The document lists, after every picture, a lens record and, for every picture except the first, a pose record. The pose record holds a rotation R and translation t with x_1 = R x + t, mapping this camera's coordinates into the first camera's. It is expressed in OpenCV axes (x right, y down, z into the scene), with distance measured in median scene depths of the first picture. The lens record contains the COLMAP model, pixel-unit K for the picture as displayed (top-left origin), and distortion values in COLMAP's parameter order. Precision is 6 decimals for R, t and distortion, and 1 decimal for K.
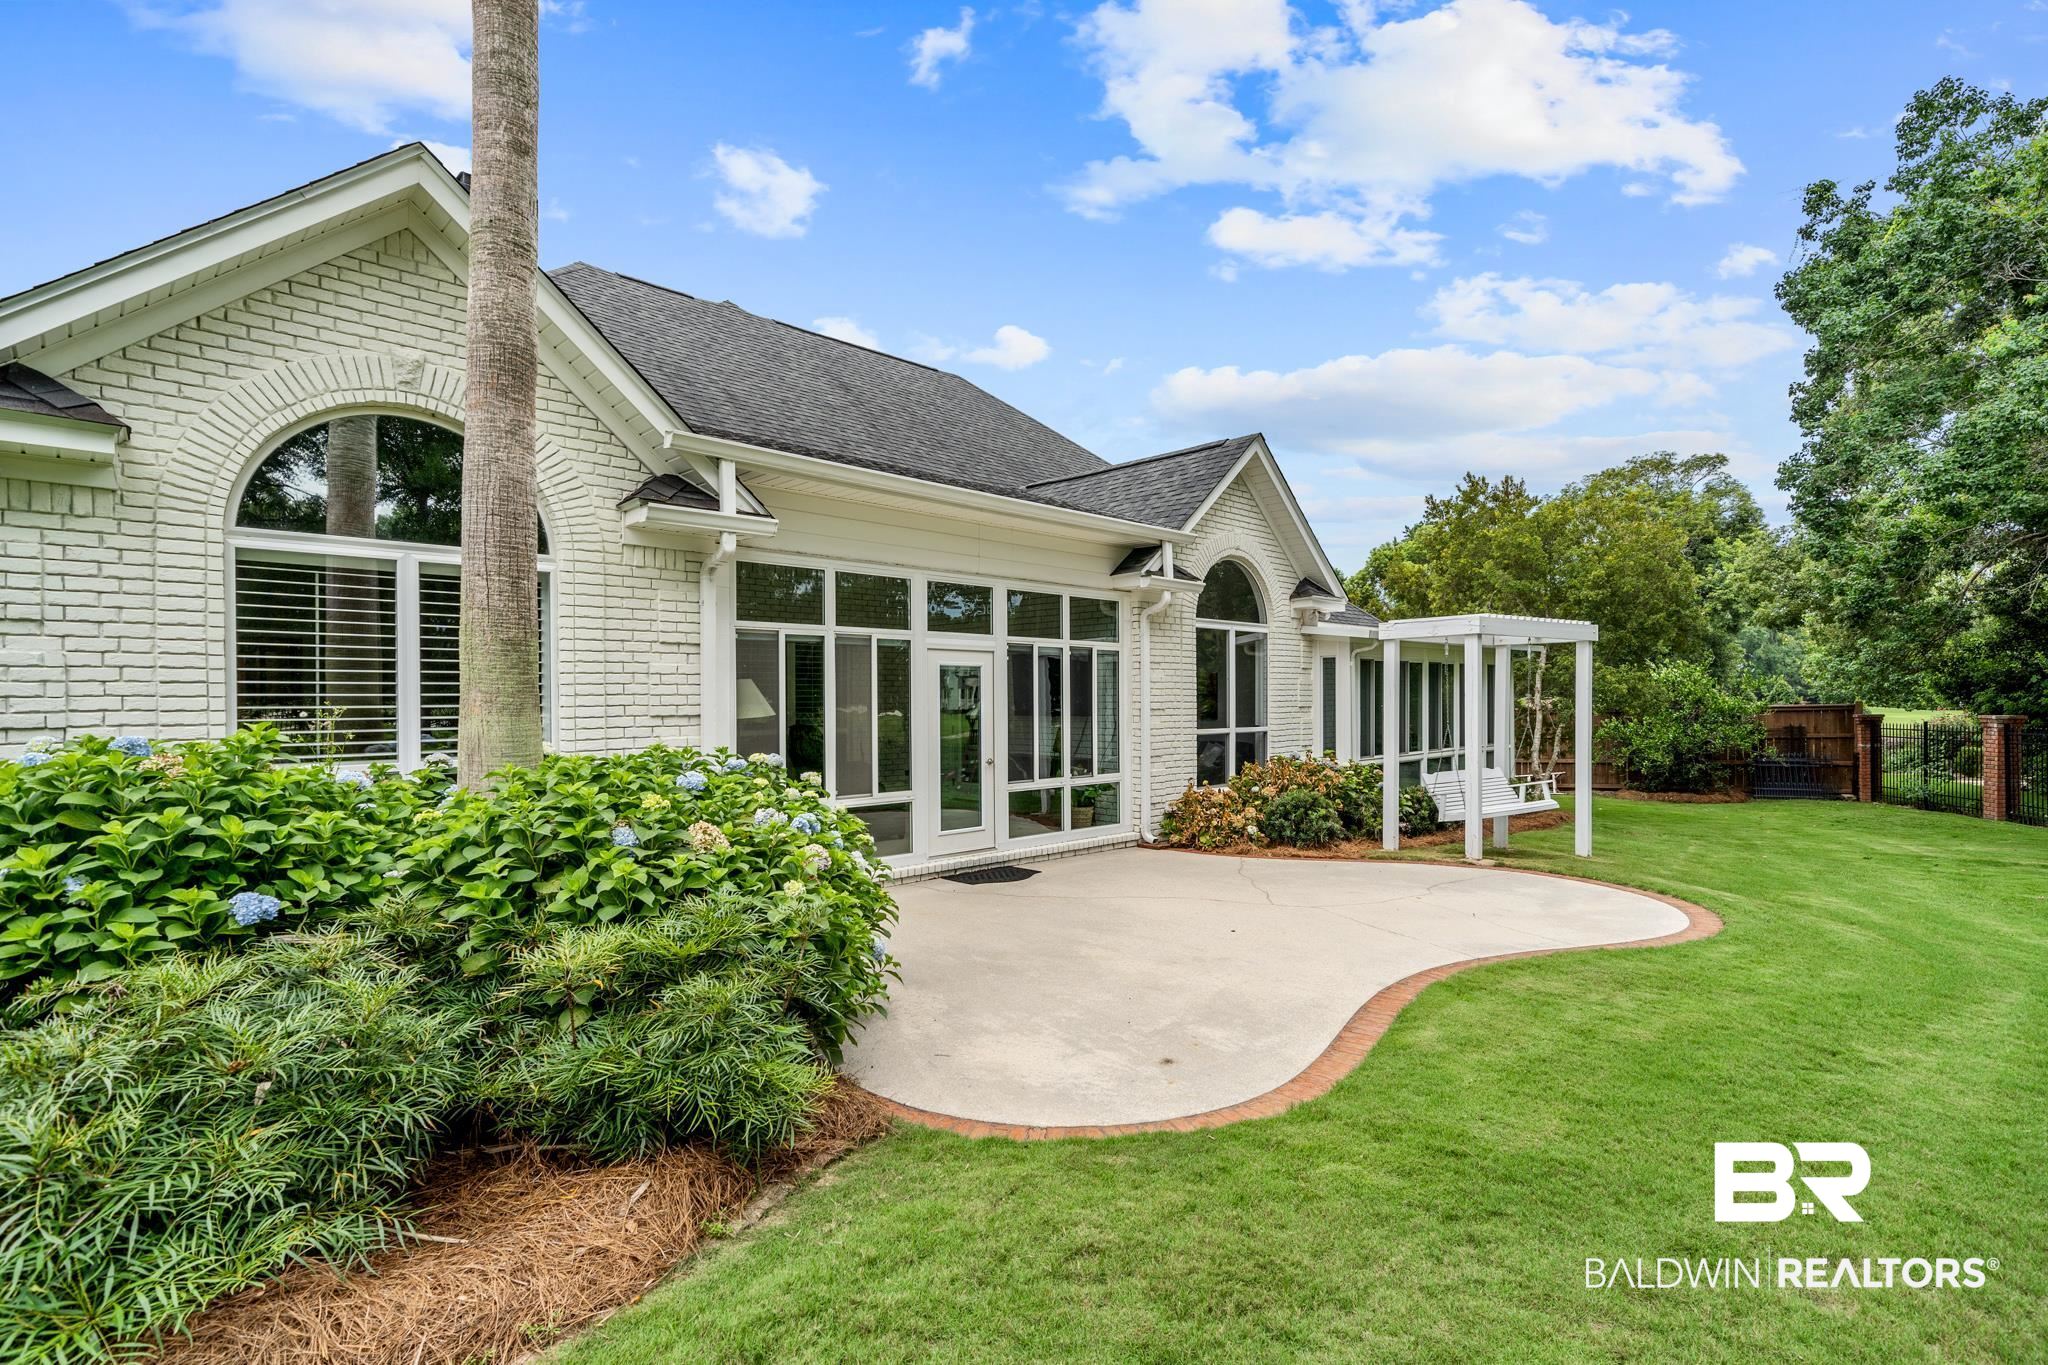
lens RADIAL K [[978.6, 0, 1020.4], [0, 978.6, 694.0], [0, 0, 1]] dist [-0.000191, 0.000552]
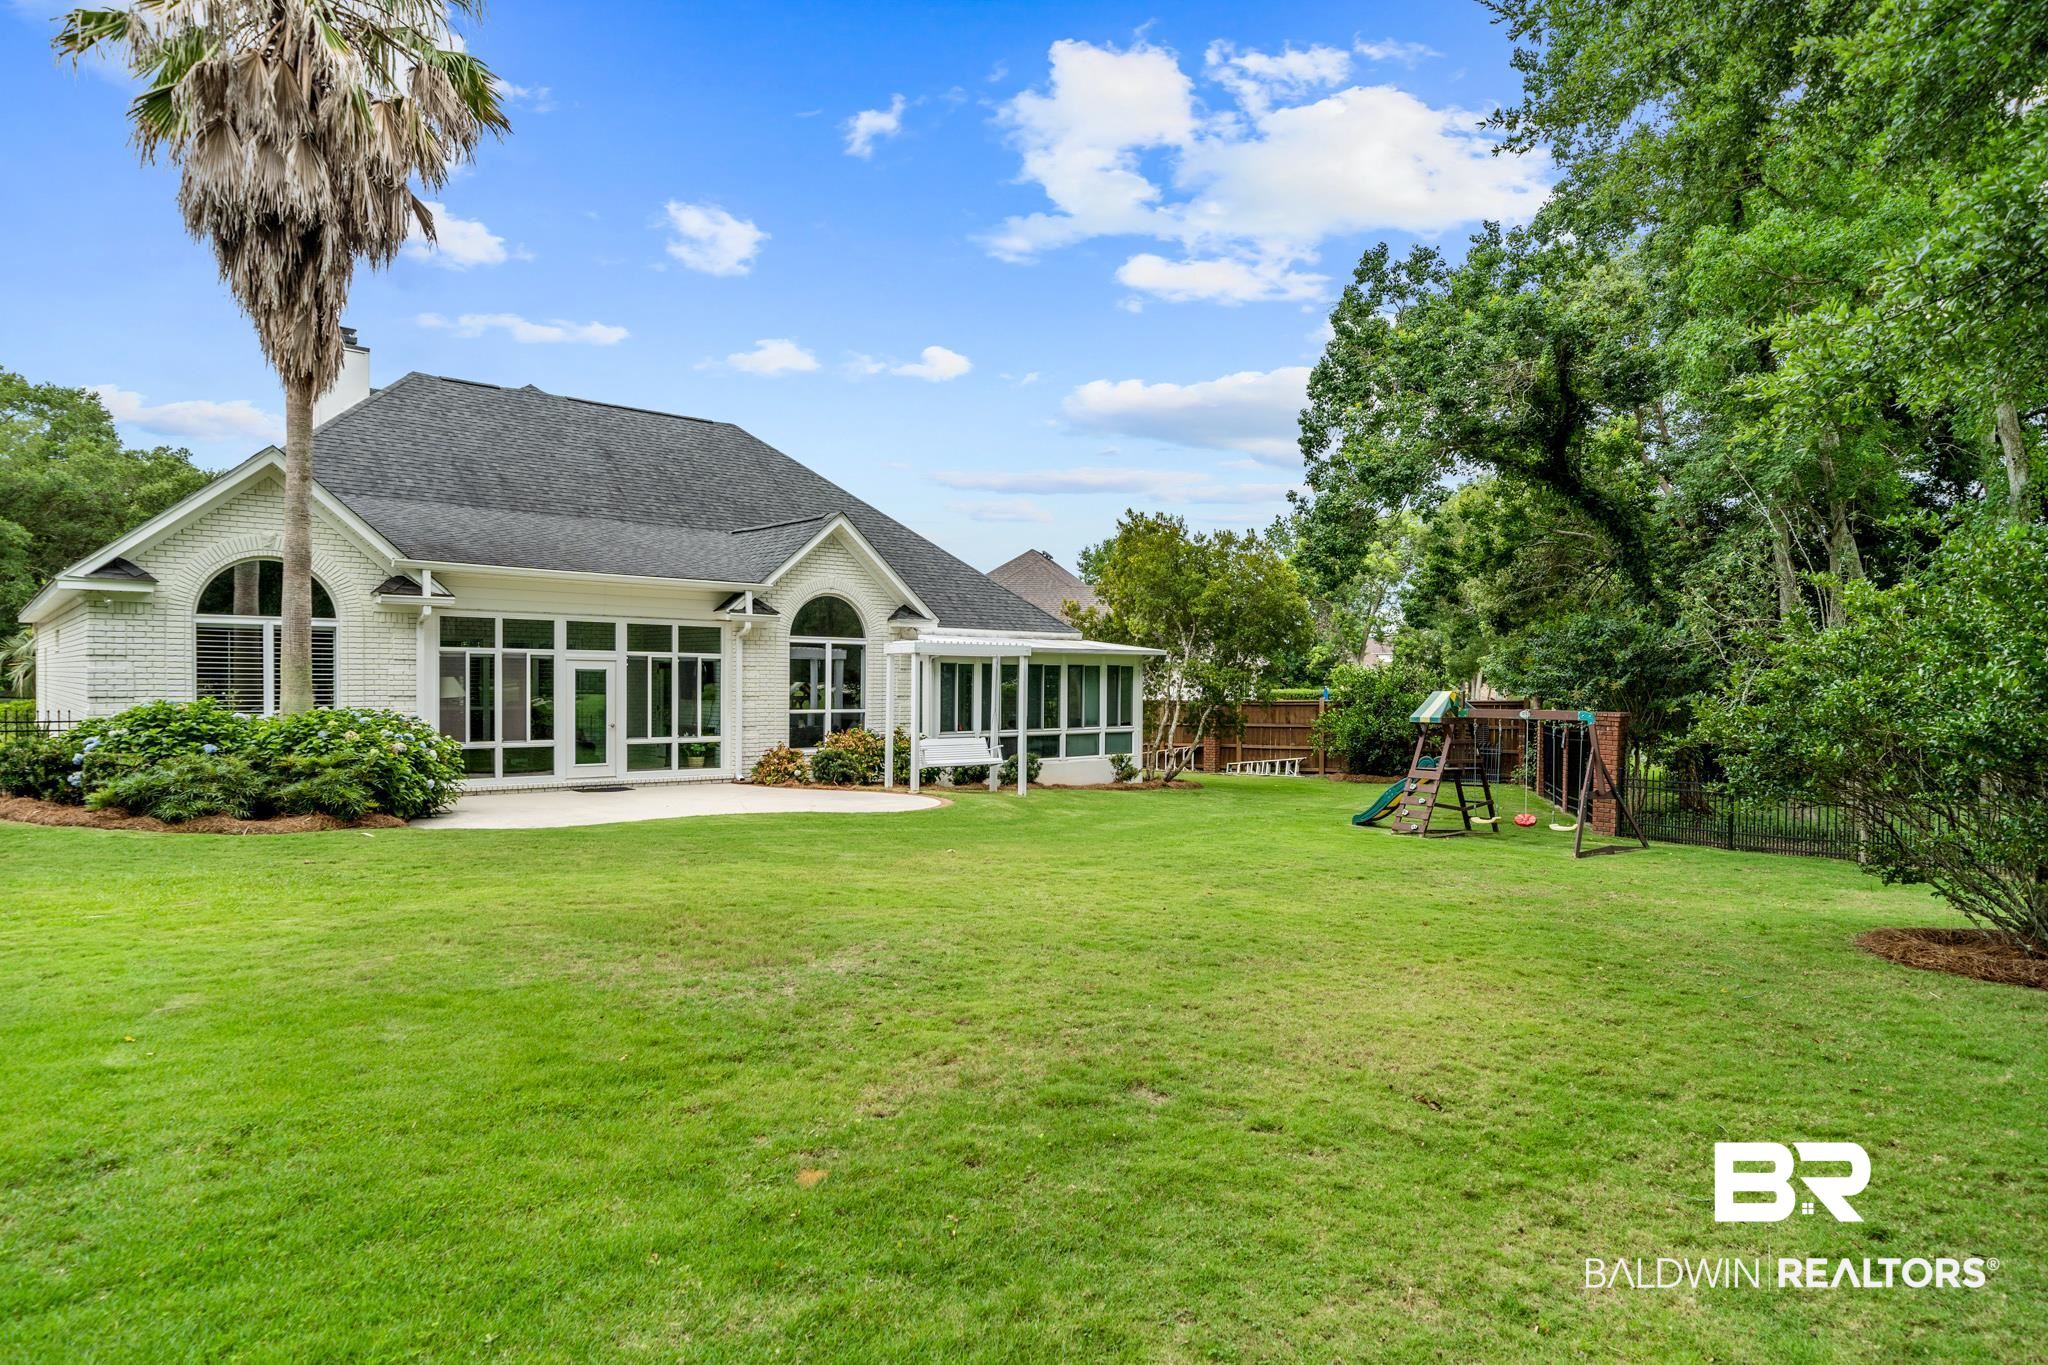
lens RADIAL K [[1235.1, 0, 1024.3], [0, 1235.1, 703.5], [0, 0, 1]] dist [0.002896, 0.000363]
pose [[0.998139, 0.016066, -0.058829, 0.830106], [-0.014620, 0.999583, 0.024915, -0.033950], [0.059204, -0.024009, 0.997957, -1.128963]]
